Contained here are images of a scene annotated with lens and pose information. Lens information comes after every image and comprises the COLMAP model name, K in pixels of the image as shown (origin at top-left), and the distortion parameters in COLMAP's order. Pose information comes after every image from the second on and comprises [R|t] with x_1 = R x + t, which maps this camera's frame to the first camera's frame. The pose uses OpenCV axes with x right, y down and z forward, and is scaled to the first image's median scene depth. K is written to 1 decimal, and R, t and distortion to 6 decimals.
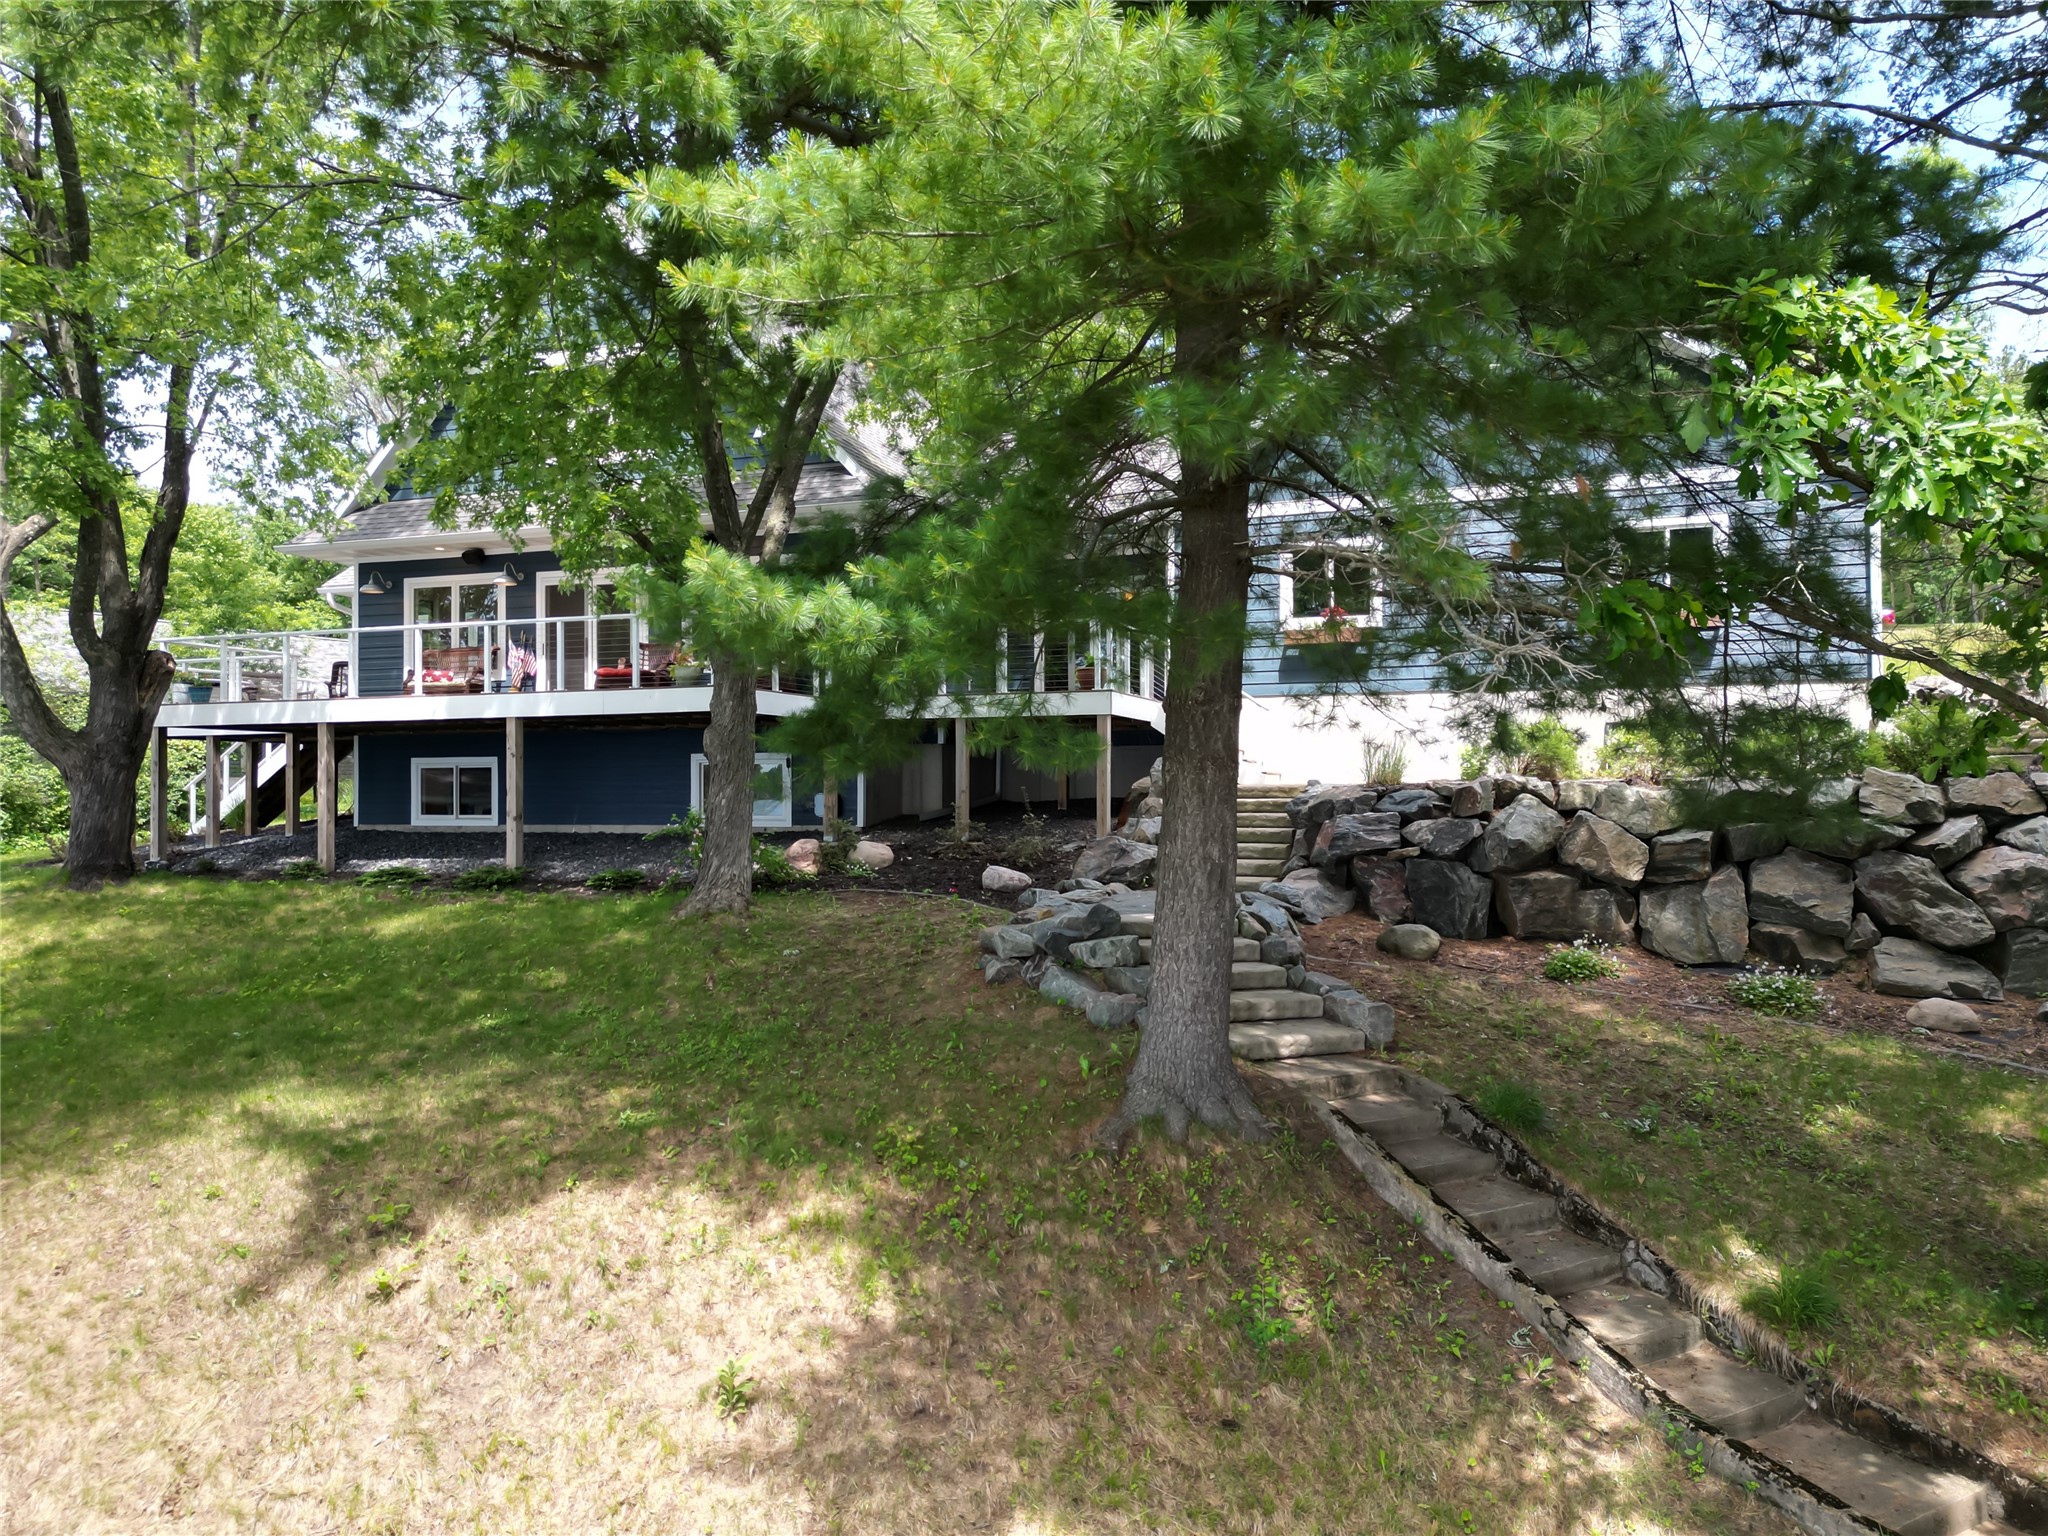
lens RADIAL K [[1422.7, 0, 1024.0], [0, 1422.7, 768.0], [0, 0, 1]] dist [0.095912, -0.096195]
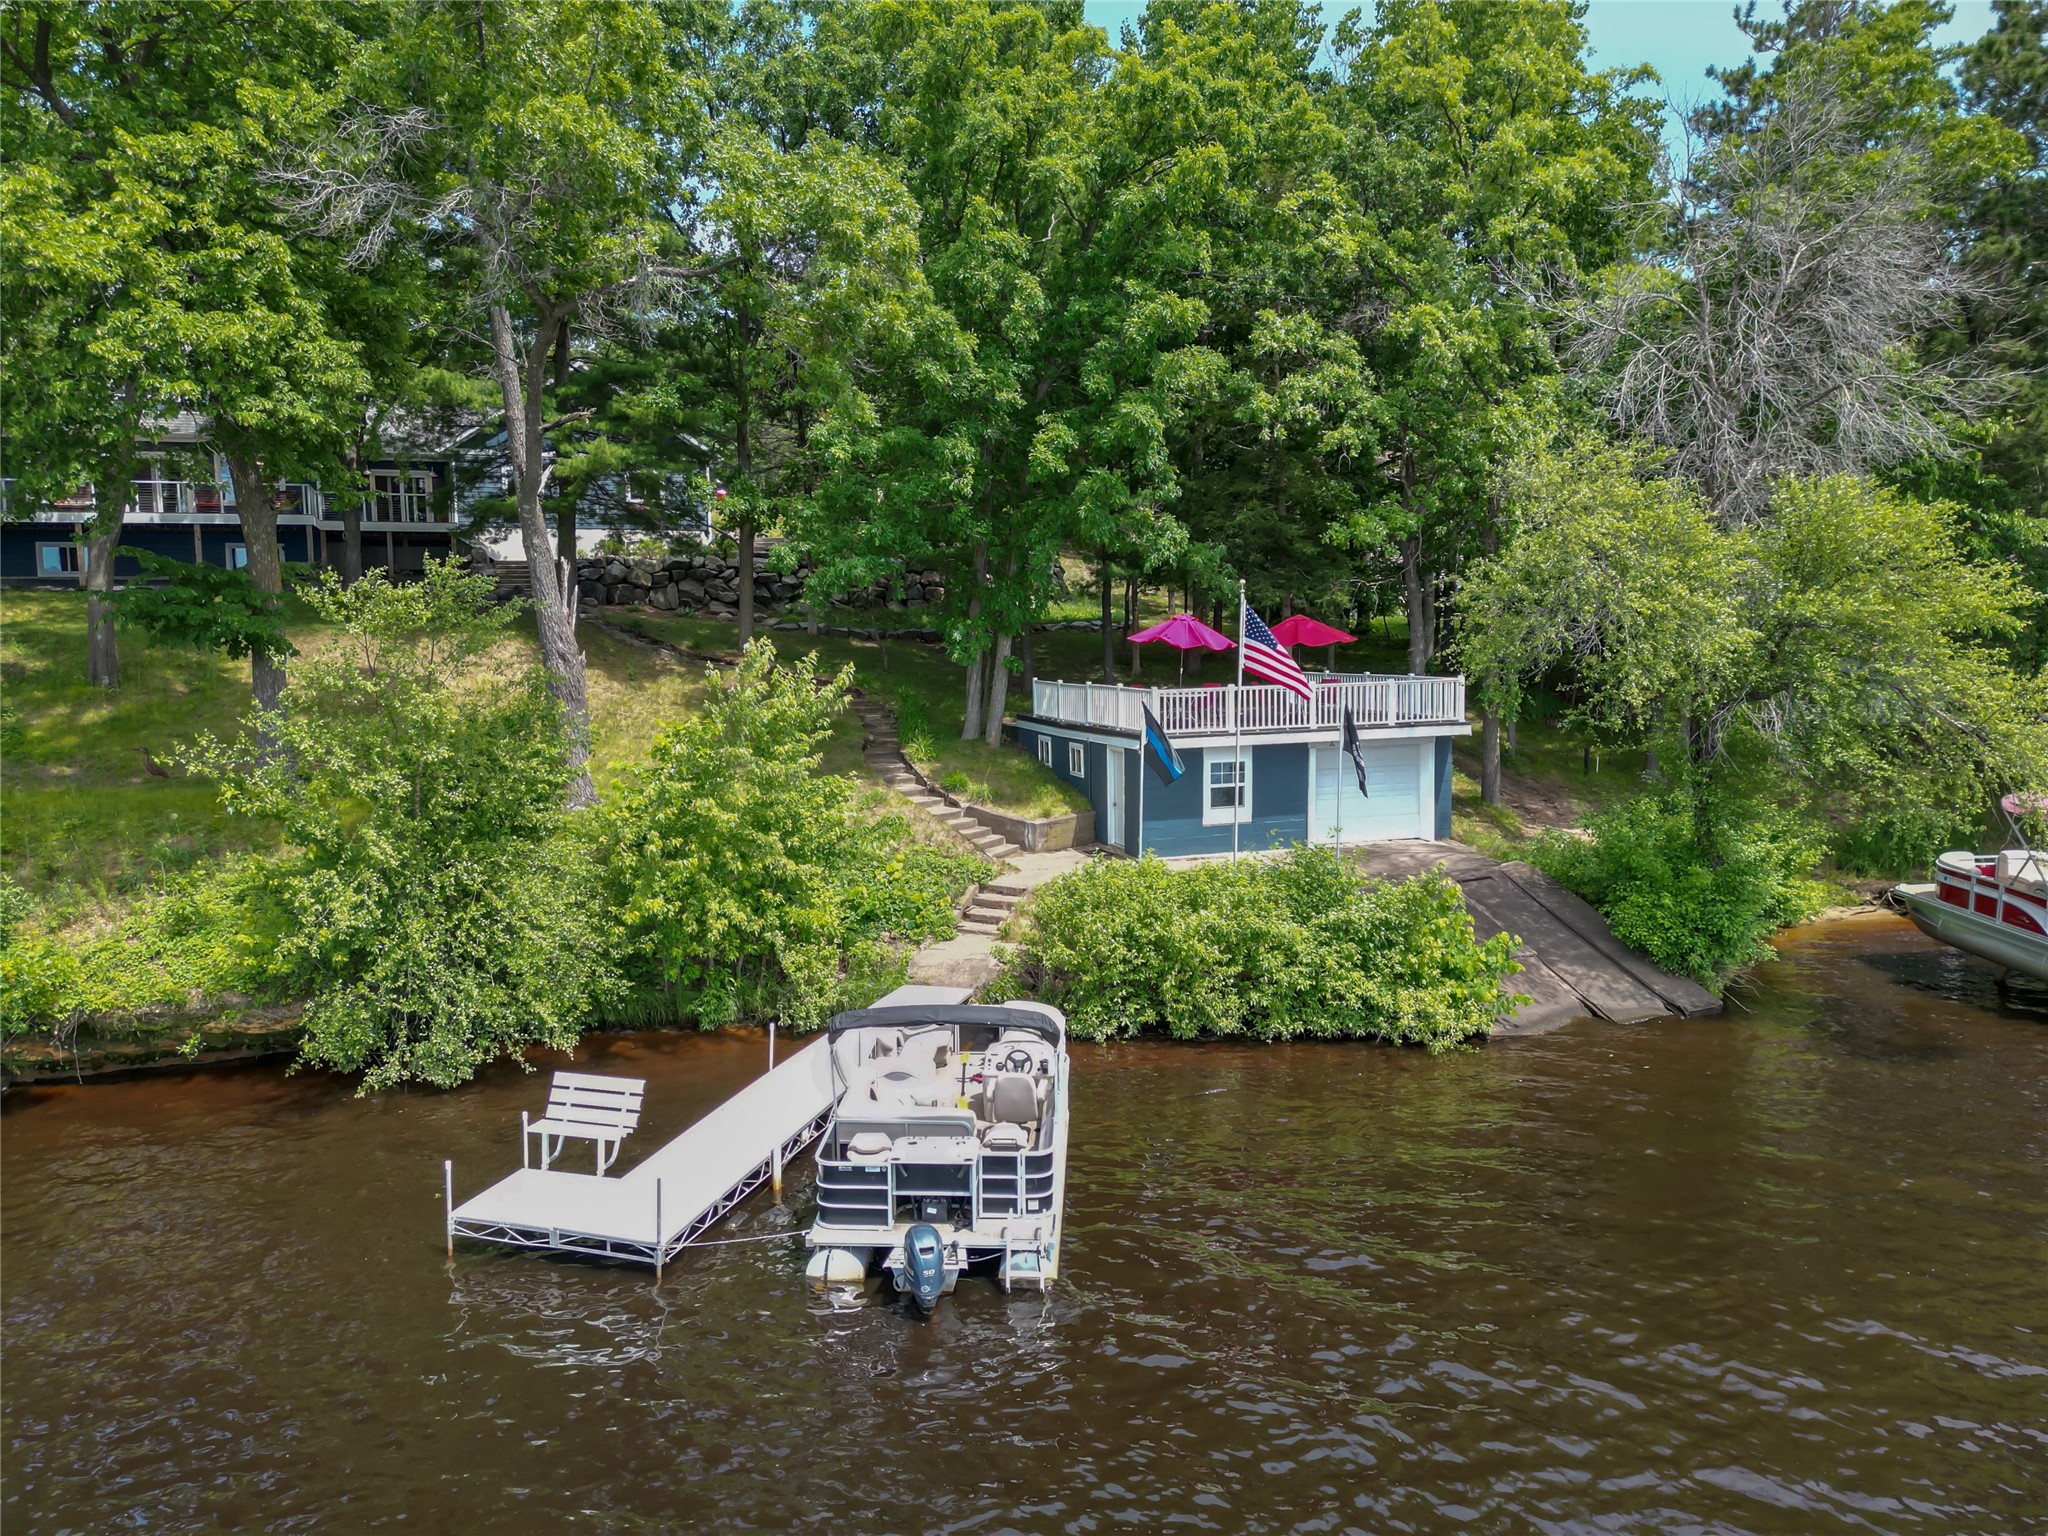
lens RADIAL K [[1422.7, 0, 1024.0], [0, 1422.7, 768.0], [0, 0, 1]] dist [0.095912, -0.096195]
pose [[0.761263, -0.070867, 0.644559, -1.108302], [0.006151, 0.994755, 0.102106, 0.161569], [-0.648414, -0.073765, 0.757706, -2.163796]]
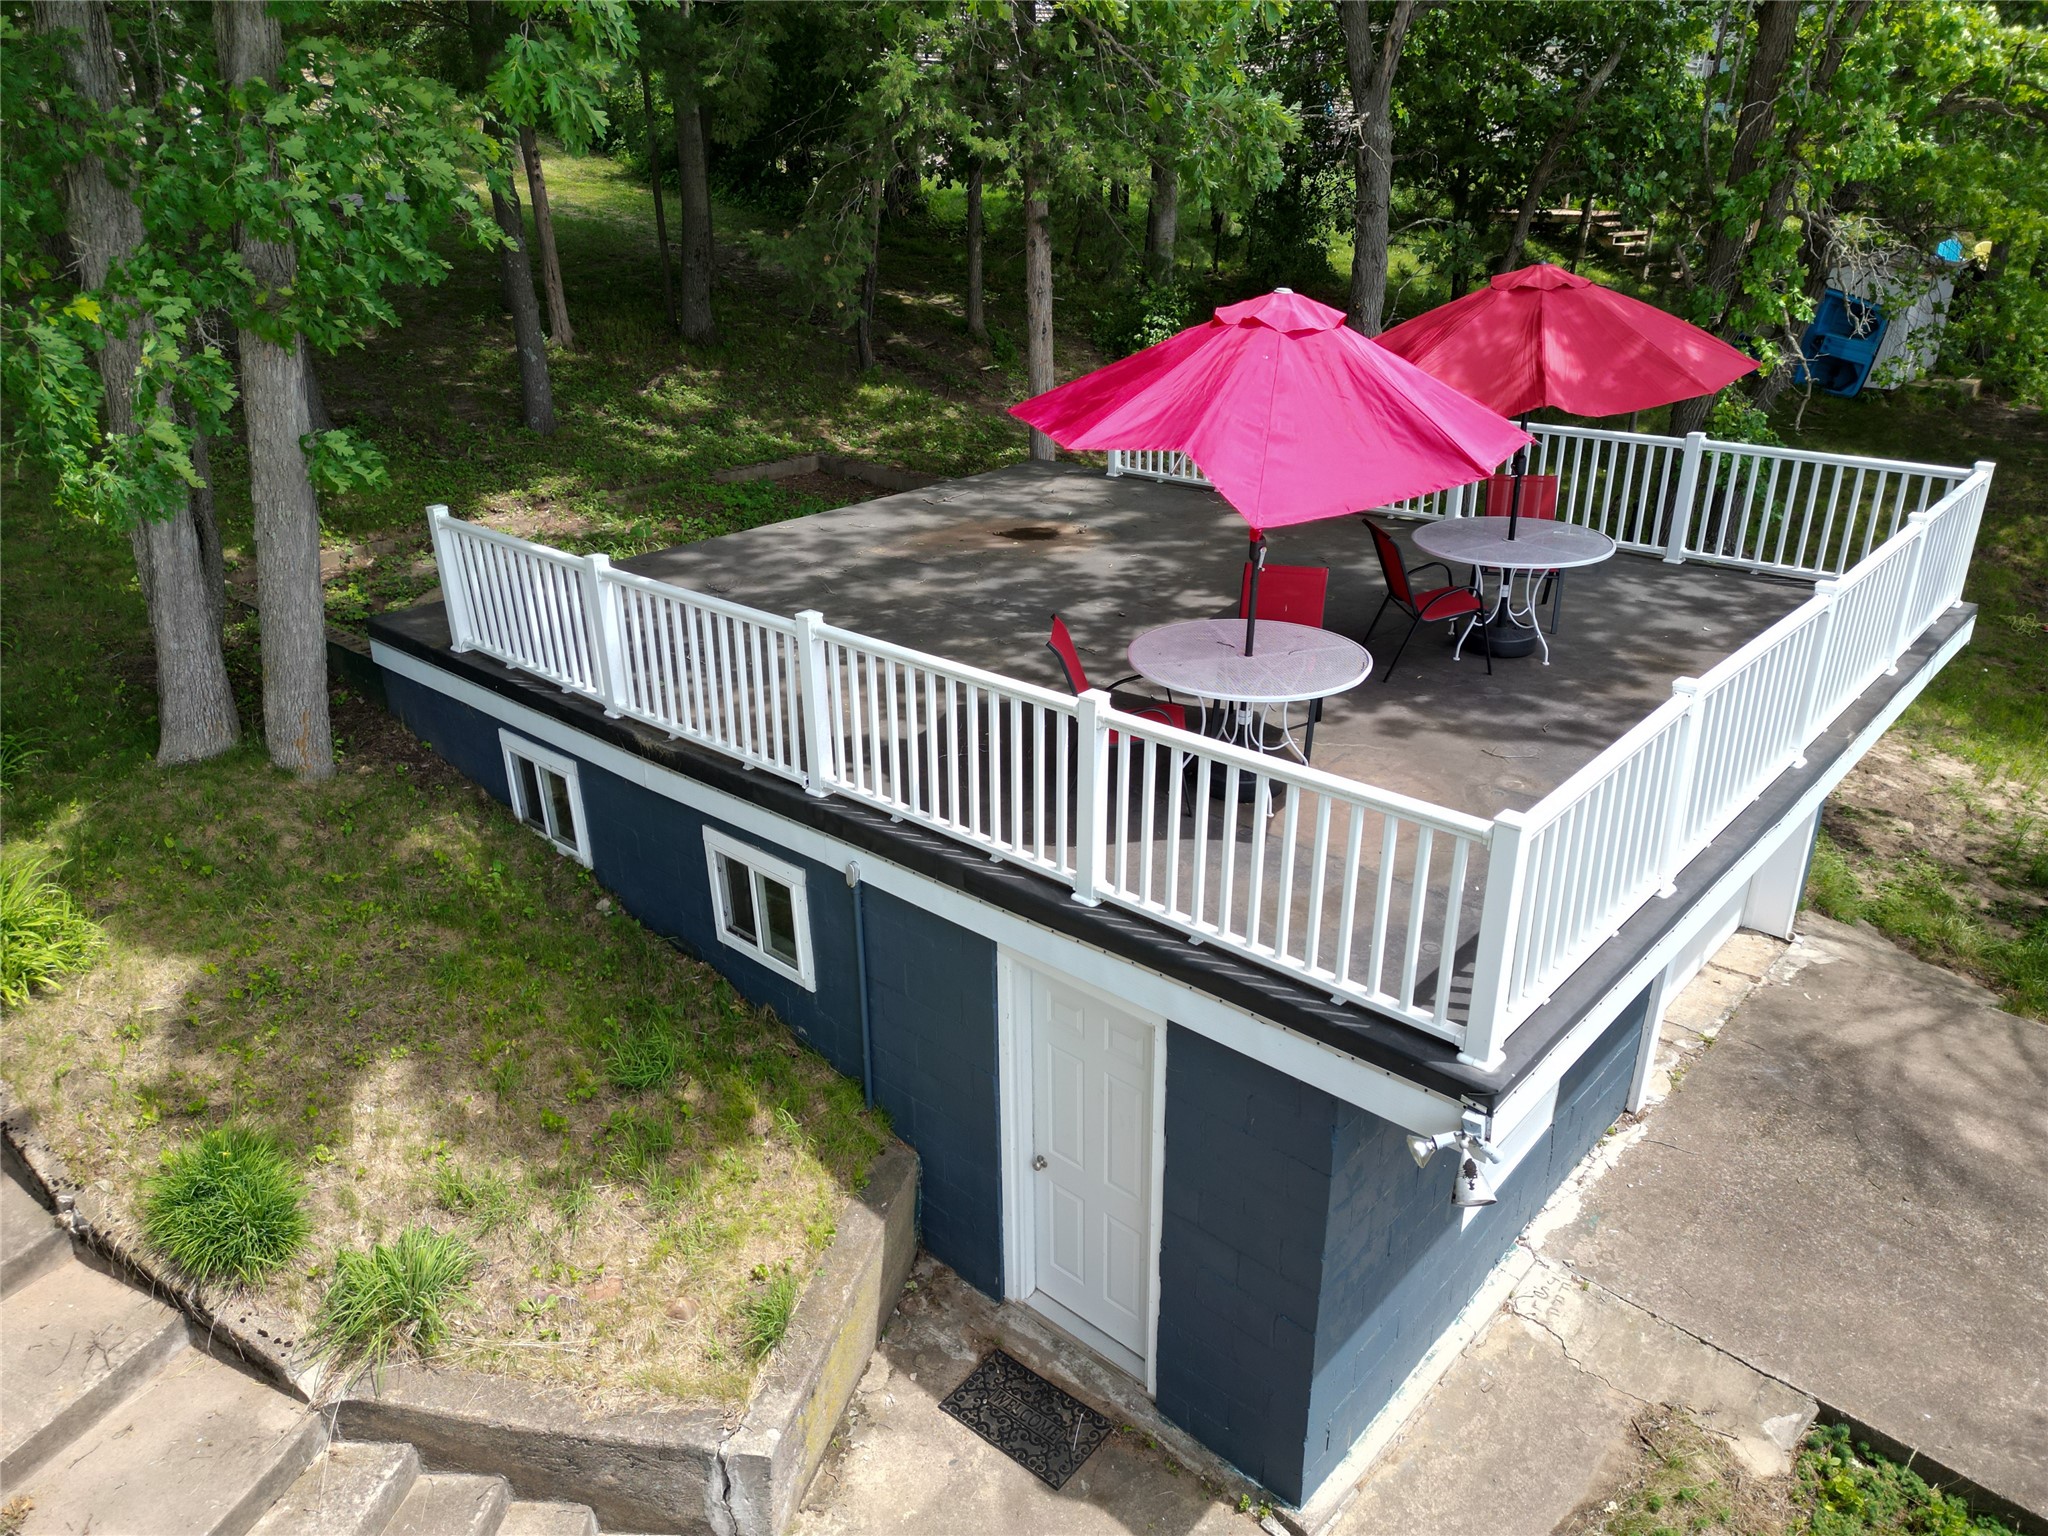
lens RADIAL K [[1422.7, 0, 1024.0], [0, 1422.7, 768.0], [0, 0, 1]] dist [0.095912, -0.096195]
pose [[0.355835, -0.369361, 0.858460, -0.040376], [0.006992, 0.919609, 0.392772, 0.109364], [-0.934523, -0.133760, 0.329811, -0.819009]]
